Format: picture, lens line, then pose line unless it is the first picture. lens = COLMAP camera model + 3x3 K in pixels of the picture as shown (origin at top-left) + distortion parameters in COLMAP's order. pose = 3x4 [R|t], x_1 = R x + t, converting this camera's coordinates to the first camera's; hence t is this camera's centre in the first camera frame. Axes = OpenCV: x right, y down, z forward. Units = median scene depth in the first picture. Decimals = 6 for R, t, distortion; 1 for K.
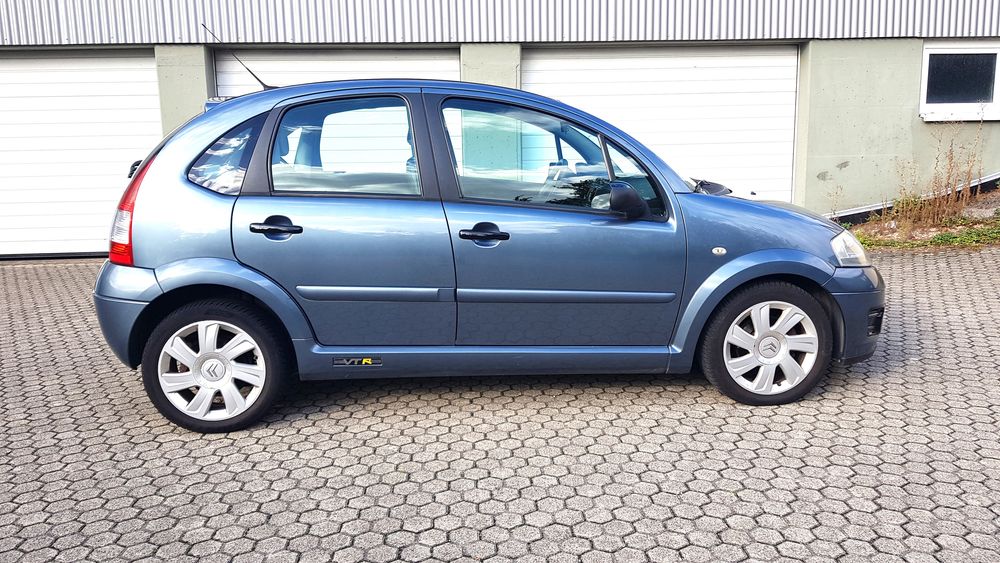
lens RADIAL K [[806.2, 0, 499.5], [0, 806.2, 263.7], [0, 0, 1]] dist [0.065397, -0.120815]
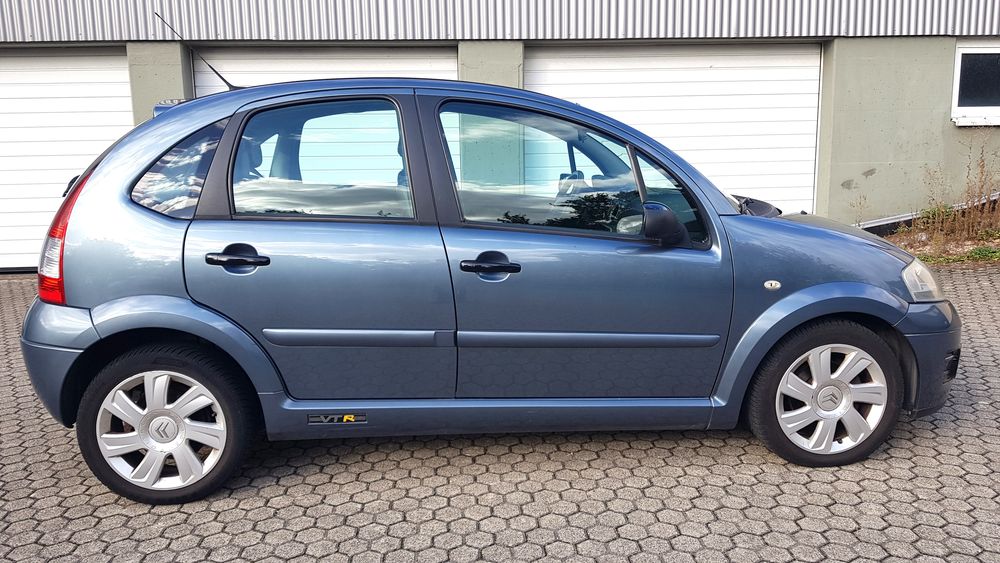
lens RADIAL K [[806.2, 0, 499.3], [0, 806.2, 272.4], [0, 0, 1]] dist [0.065397, -0.120815]
pose [[0.999989, -0.000163, 0.004775, -0.012908], [0.000124, 0.999966, 0.008189, -0.033686], [-0.004776, -0.008188, 0.999955, 0.159652]]
